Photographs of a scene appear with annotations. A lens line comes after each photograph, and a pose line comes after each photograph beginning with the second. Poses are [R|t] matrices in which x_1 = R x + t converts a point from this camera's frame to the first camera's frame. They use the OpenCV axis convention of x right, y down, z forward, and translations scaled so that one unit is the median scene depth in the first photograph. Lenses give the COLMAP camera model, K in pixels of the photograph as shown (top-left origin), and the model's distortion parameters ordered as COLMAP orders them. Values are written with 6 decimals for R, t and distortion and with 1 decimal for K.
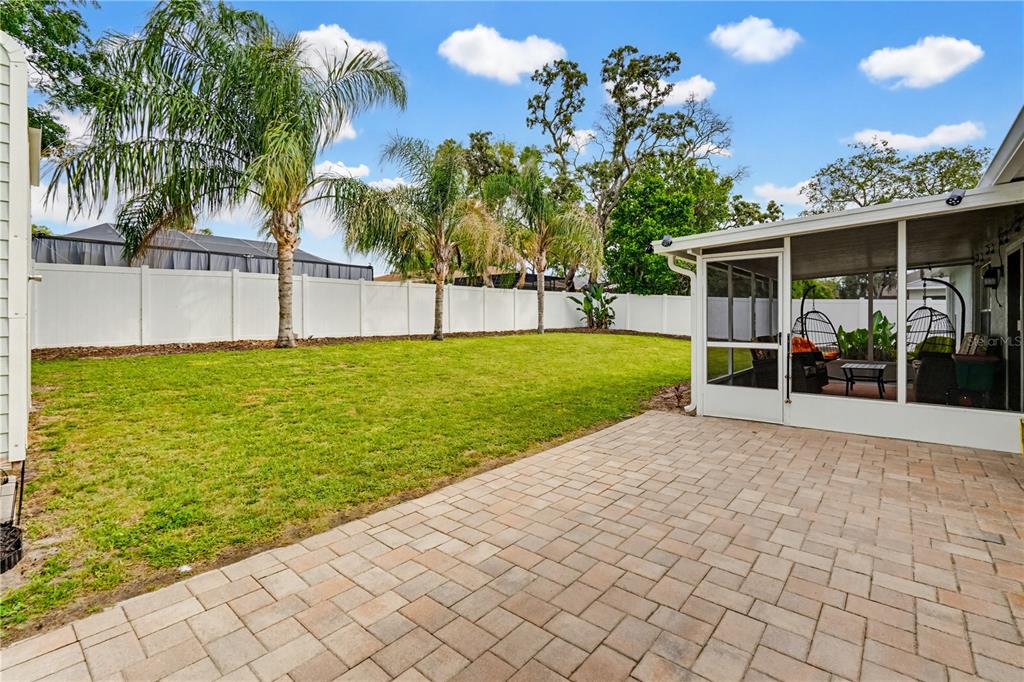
lens RADIAL K [[455.0, 0, 509.0], [0, 455.0, 322.1], [0, 0, 1]] dist [-0.007750, 0.001319]
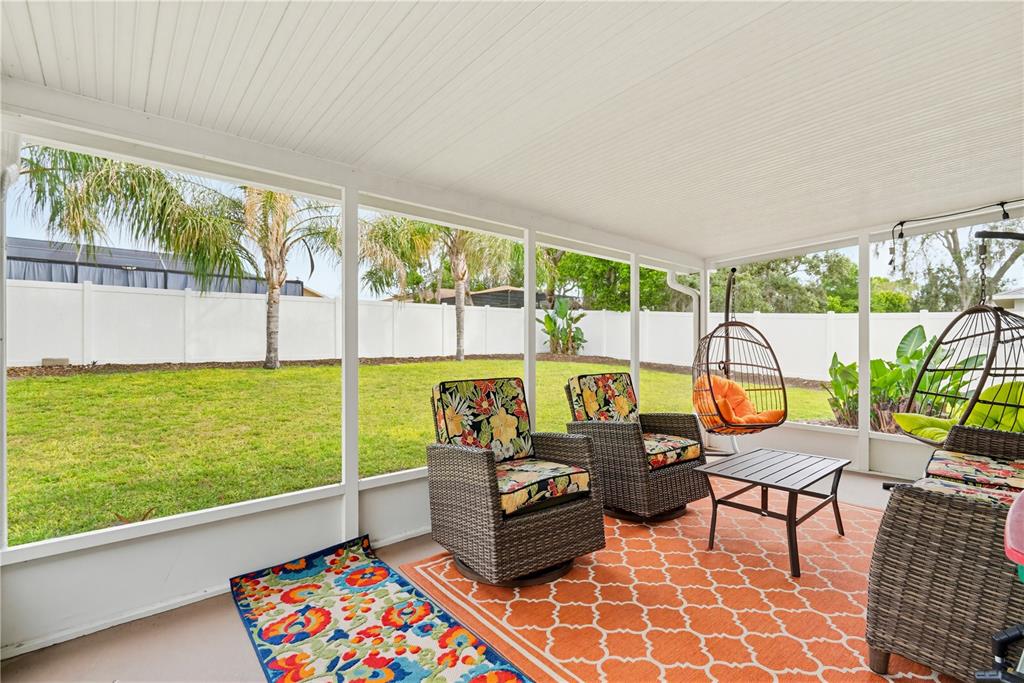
lens RADIAL K [[455.0, 0, 504.6], [0, 455.0, 340.7], [0, 0, 1]] dist [-0.007750, 0.001319]
pose [[0.989053, 0.002980, -0.147532, 0.320210], [-0.004944, 0.999904, -0.012948, 0.001298], [0.147480, 0.013536, 0.988972, 0.309648]]
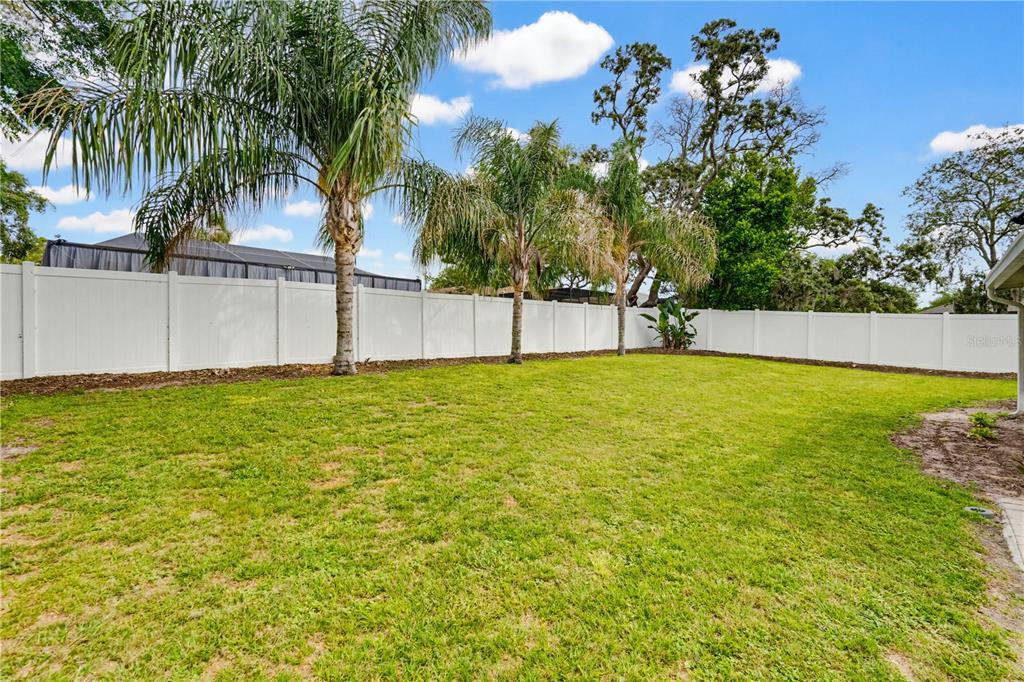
lens RADIAL K [[454.3, 0, 511.2], [0, 454.3, 340.2], [0, 0, 1]] dist [-0.006323, -0.000073]
pose [[0.998838, 0.000782, -0.048193, -0.120571], [-0.000823, 0.999999, -0.000821, -0.002358], [0.048192, 0.000859, 0.998838, 0.164289]]
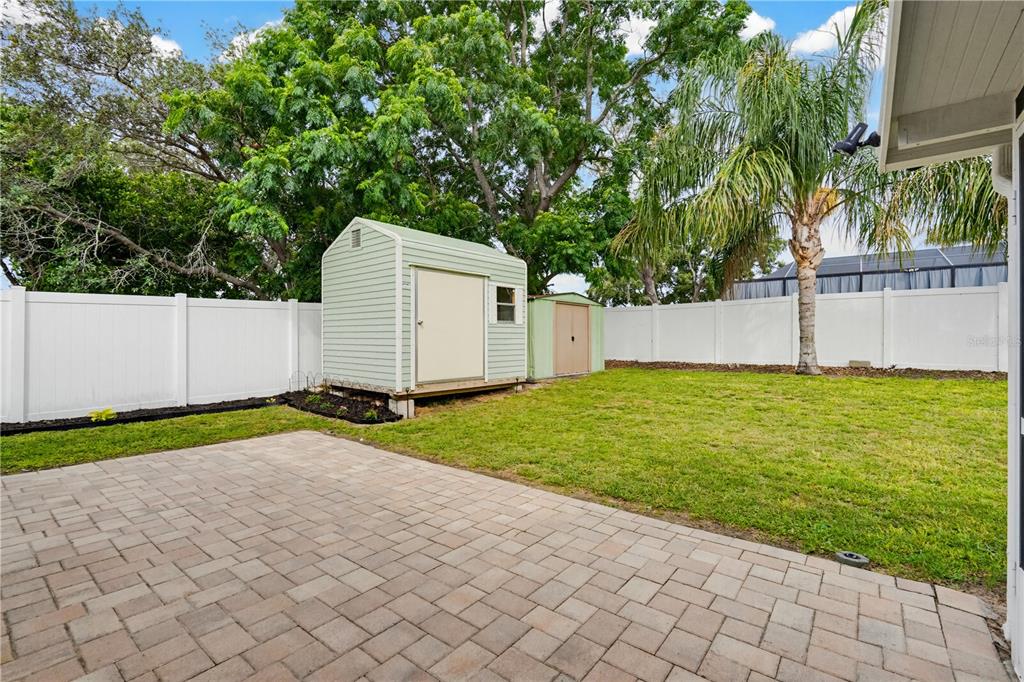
lens RADIAL K [[455.0, 0, 510.3], [0, 455.0, 338.2], [0, 0, 1]] dist [-0.007750, 0.001319]
pose [[0.044700, -0.008880, -0.998961, 0.283836], [-0.015216, 0.999838, -0.009568, 0.000902], [0.998885, 0.015628, 0.044558, 0.268378]]
